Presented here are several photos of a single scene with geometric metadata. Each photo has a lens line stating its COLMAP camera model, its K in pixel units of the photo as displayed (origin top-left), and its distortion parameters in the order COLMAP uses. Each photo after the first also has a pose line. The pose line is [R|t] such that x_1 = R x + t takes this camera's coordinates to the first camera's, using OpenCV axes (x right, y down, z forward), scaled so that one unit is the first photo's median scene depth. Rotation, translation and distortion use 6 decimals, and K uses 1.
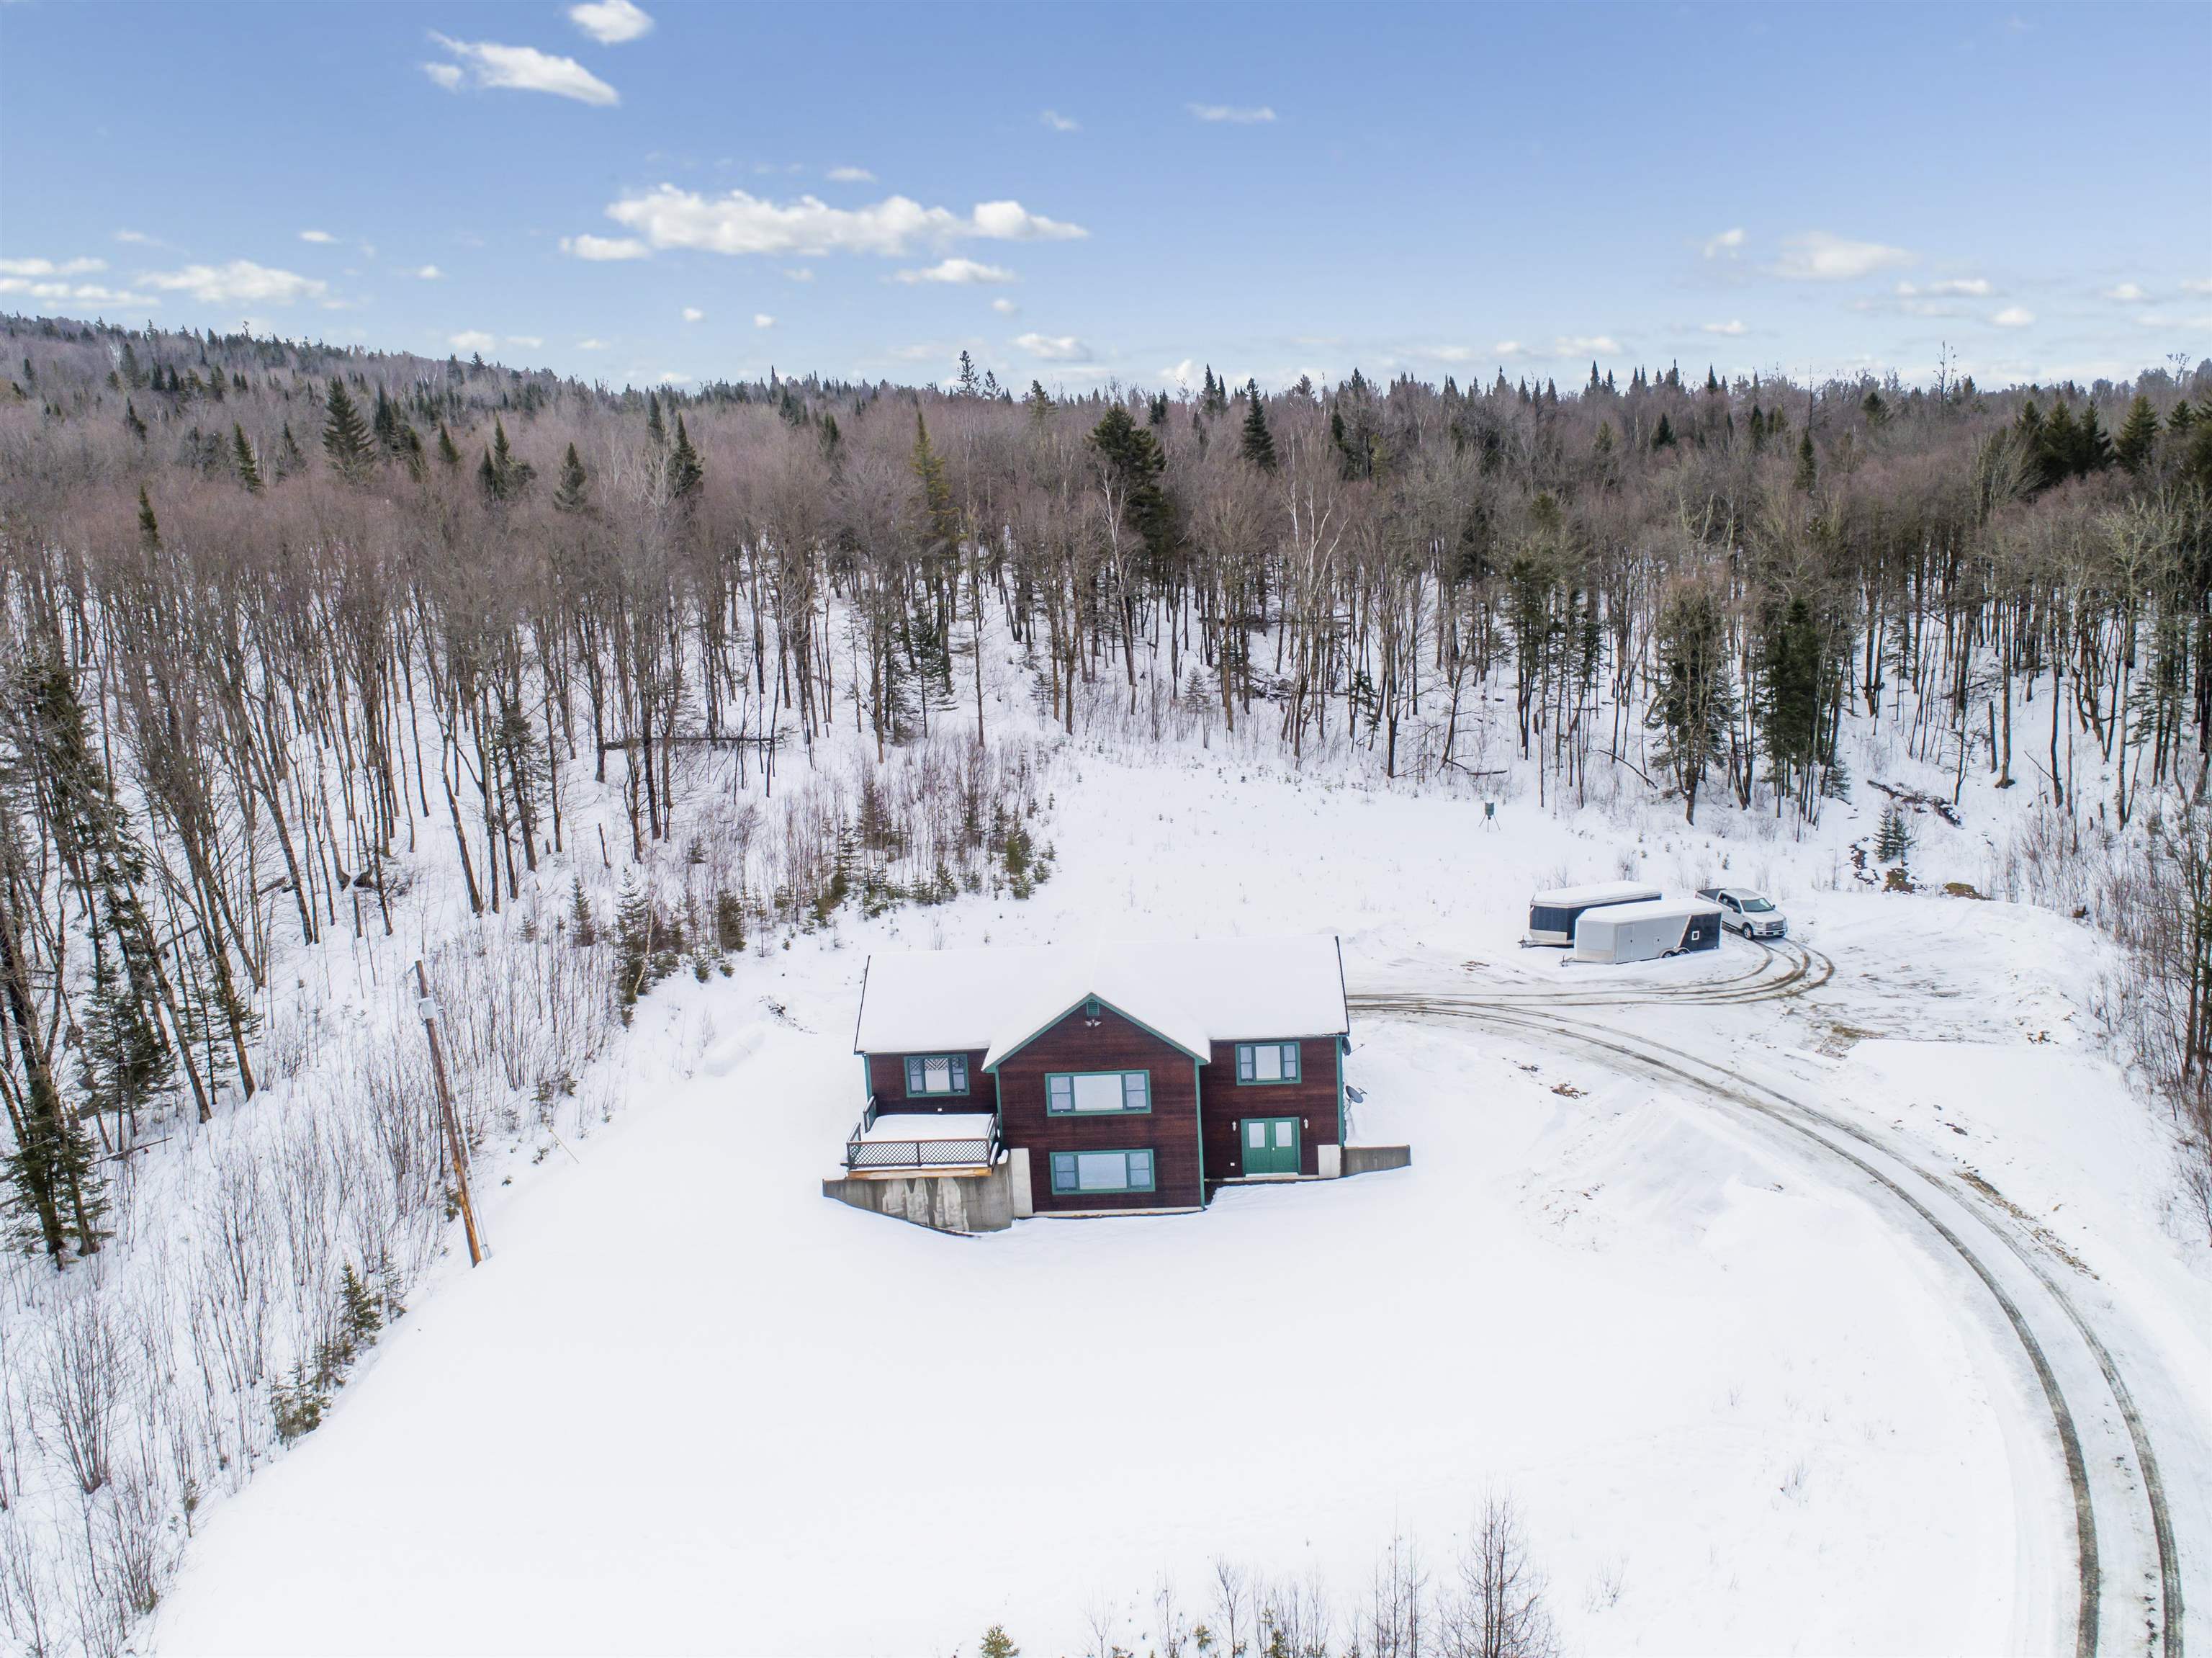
lens RADIAL K [[1638.3, 0, 1210.4], [0, 1638.3, 876.7], [0, 0, 1]] dist [-0.031023, 0.005538]
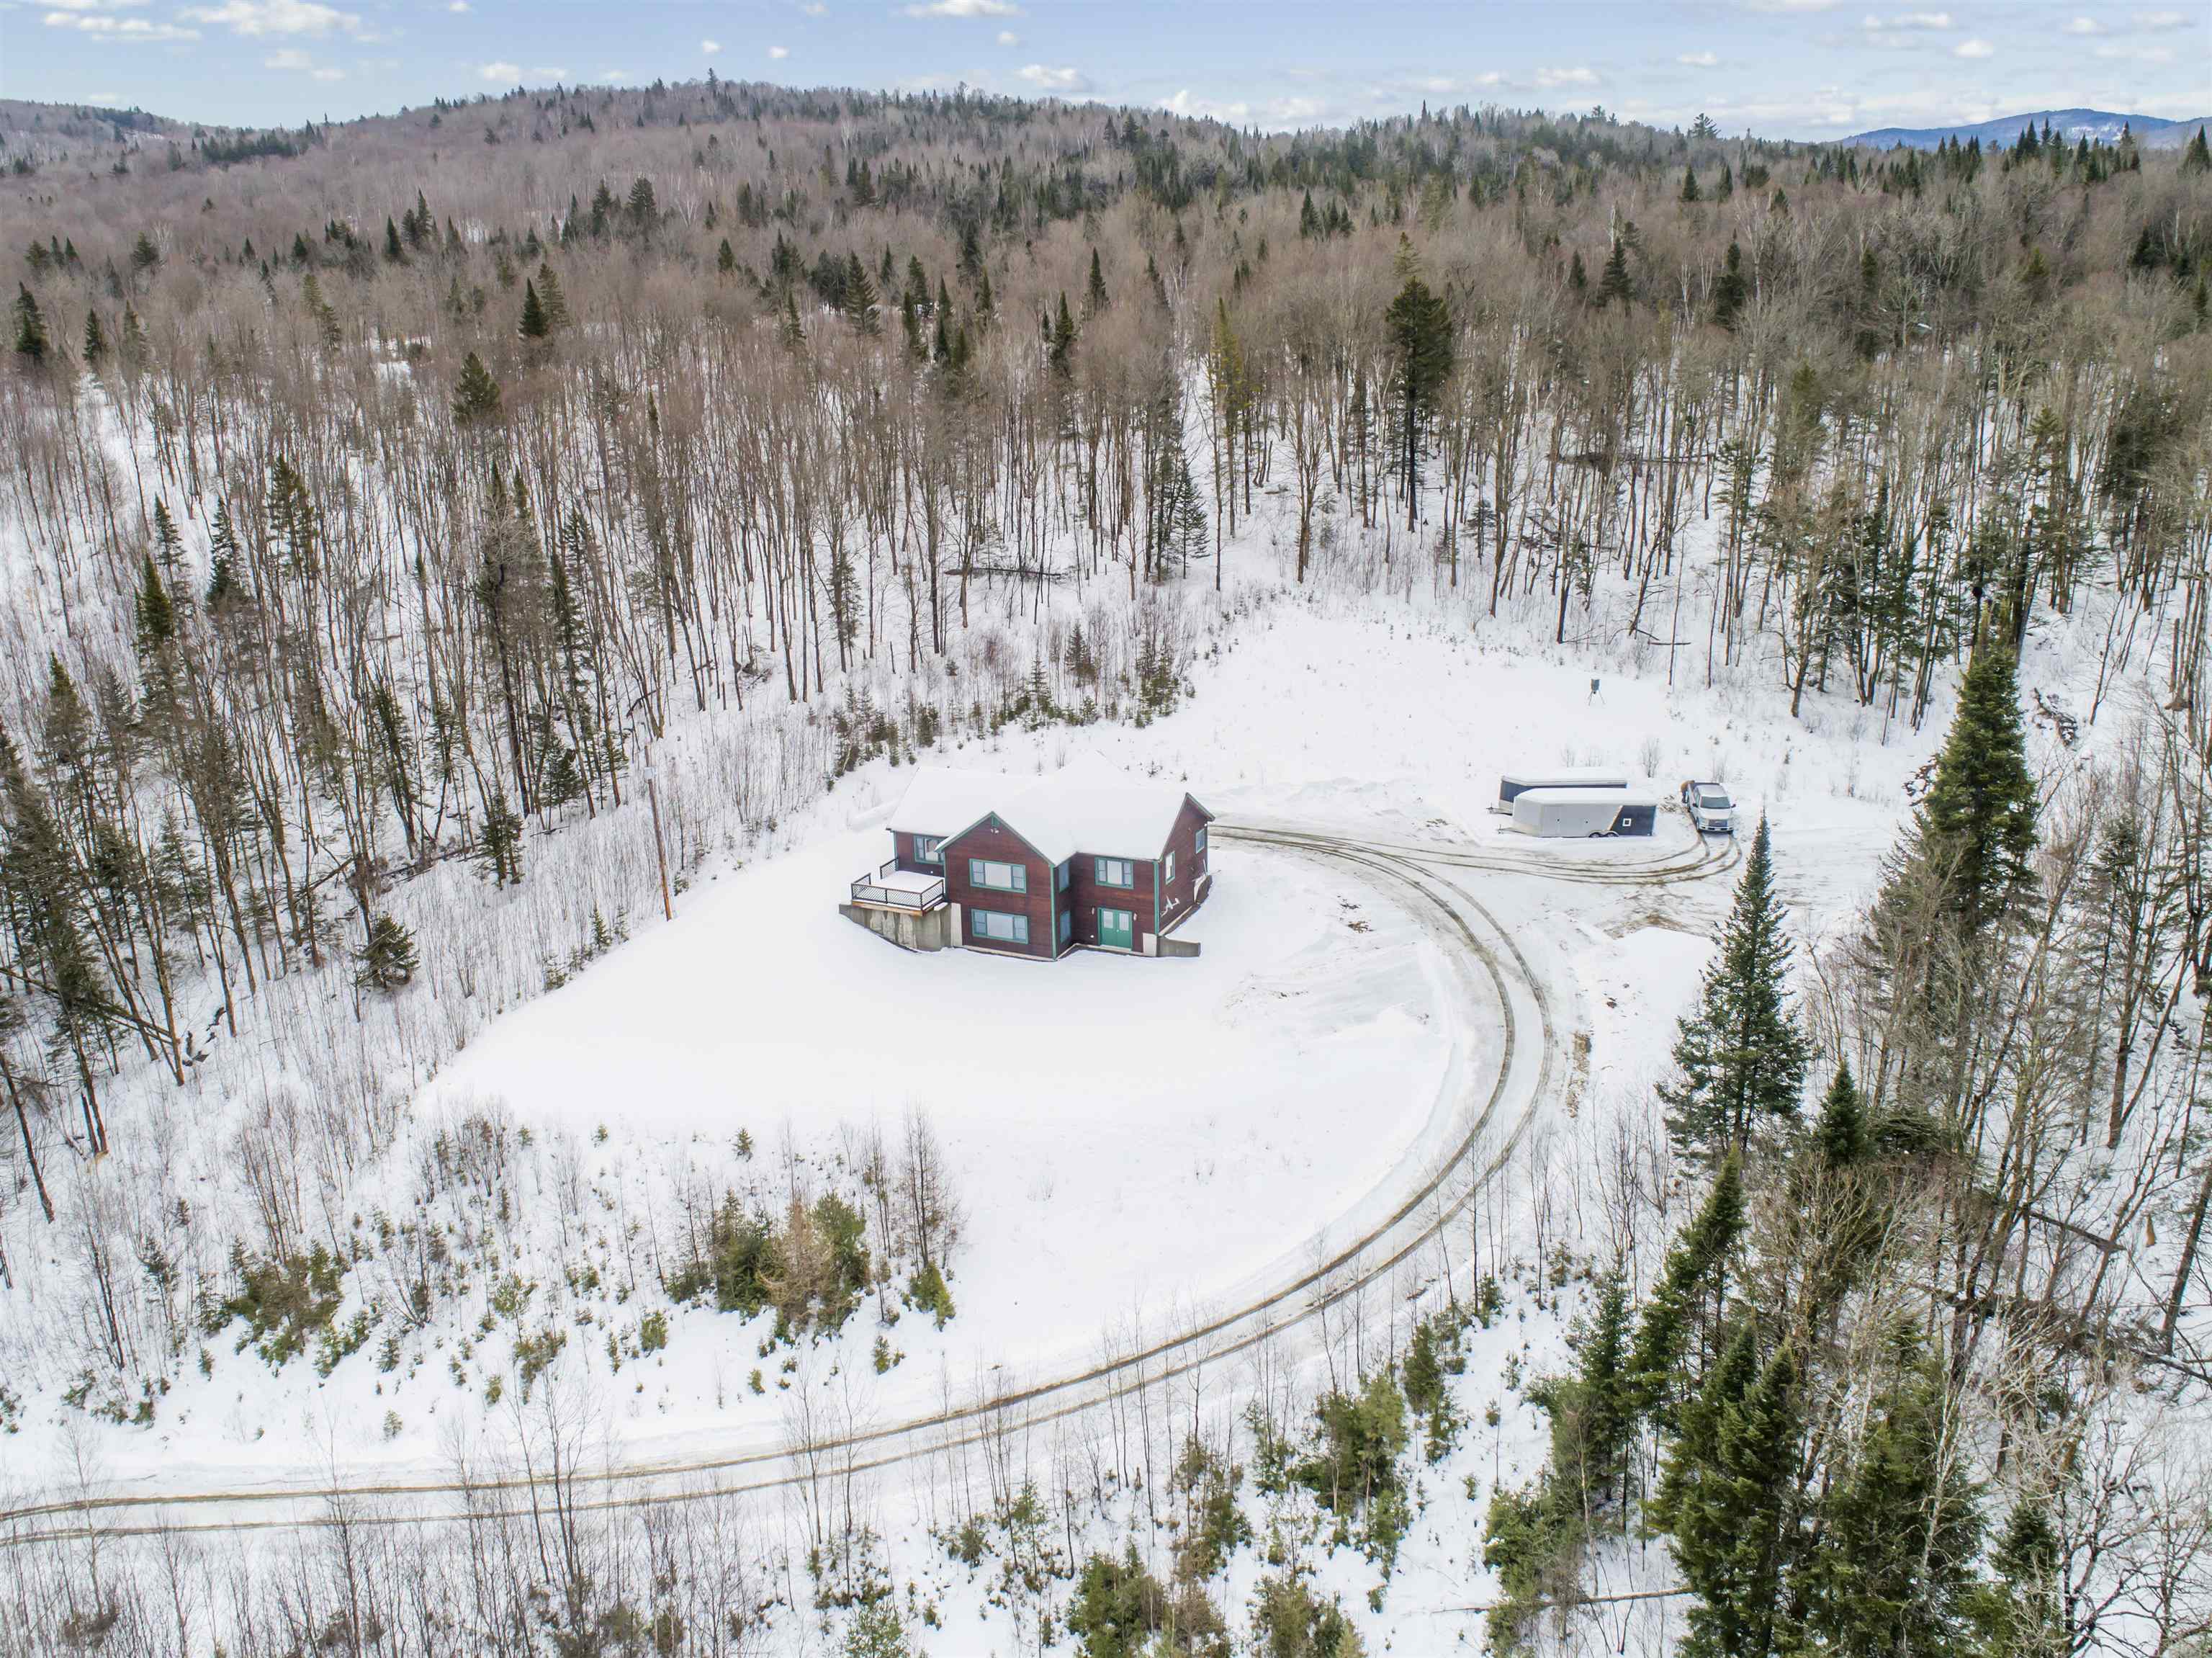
lens RADIAL K [[1714.0, 0, 1050.4], [0, 1714.0, 830.7], [0, 0, 1]] dist [-0.031311, 0.001351]
pose [[0.879446, 0.133969, -0.456757, 0.483562], [-0.076186, 0.986822, 0.142750, -0.100667], [0.469862, -0.090742, 0.878063, -0.280243]]
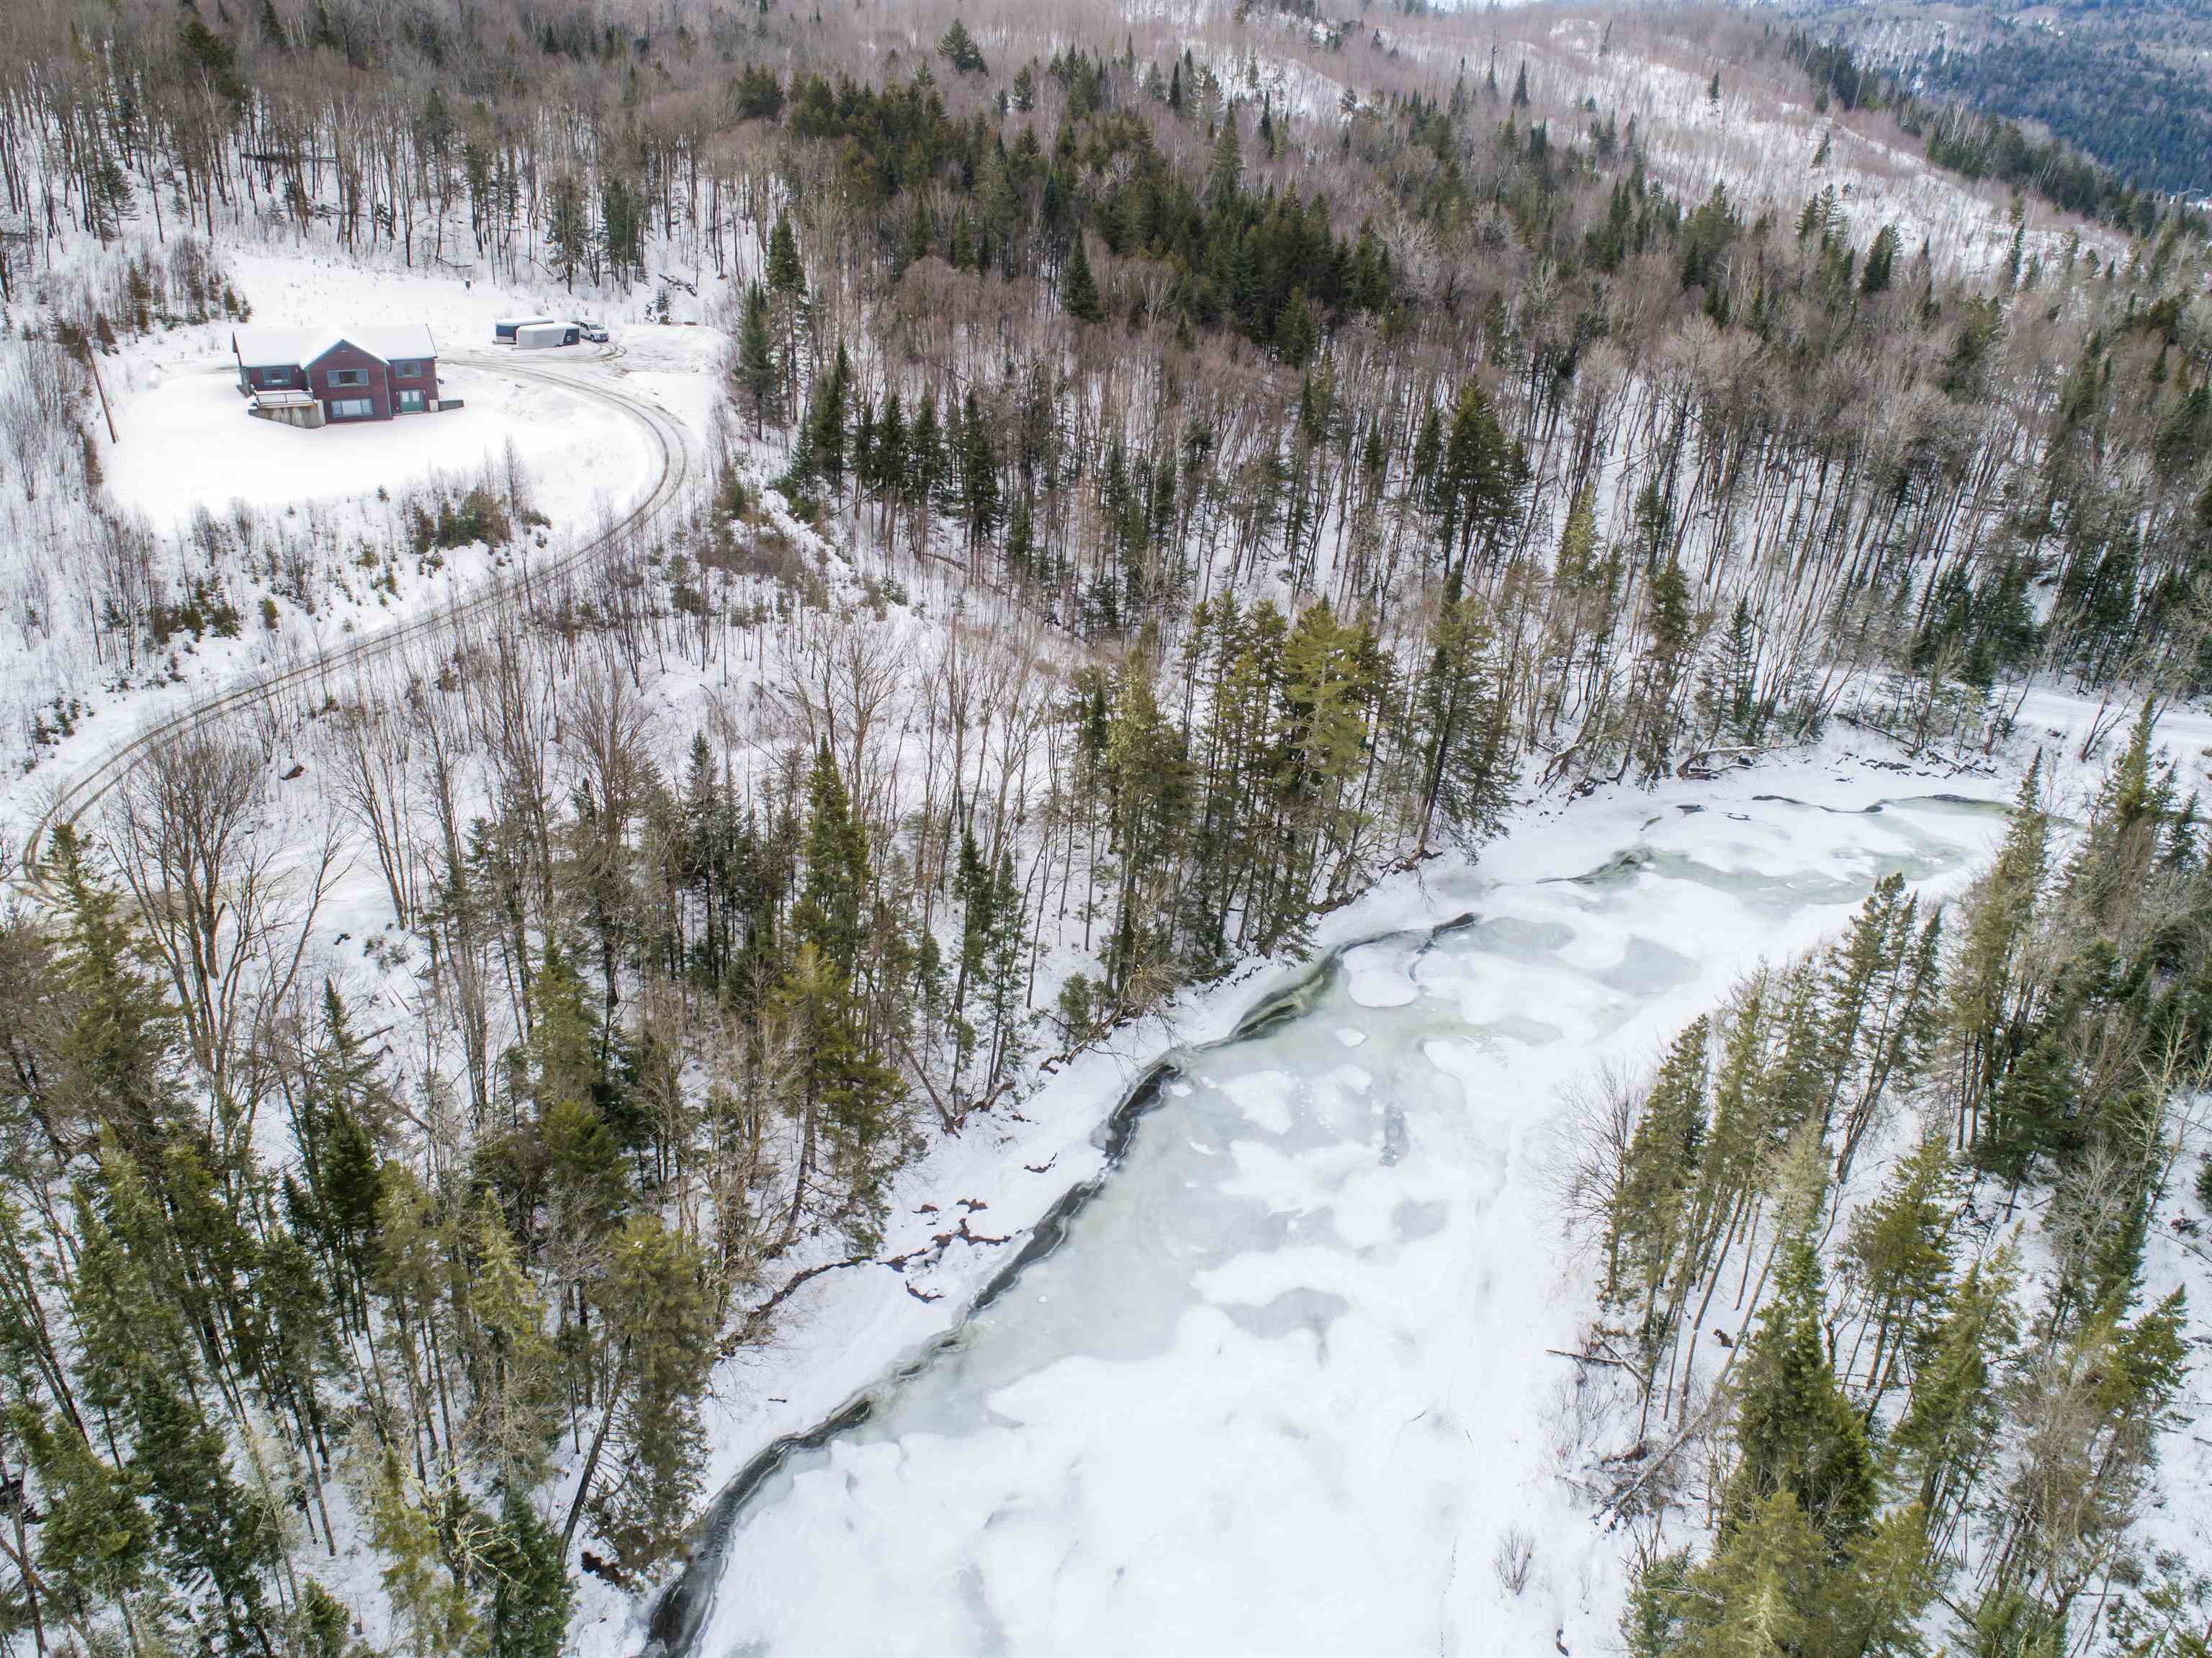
lens RADIAL K [[1574.5, 0, 1096.1], [0, 1574.5, 785.5], [0, 0, 1]] dist [-0.019116, 0.004099]
pose [[0.846572, -0.140421, 0.513417, -0.310802], [0.008588, 0.968052, 0.250604, 0.097625], [-0.532205, -0.207745, 0.820732, -1.387911]]
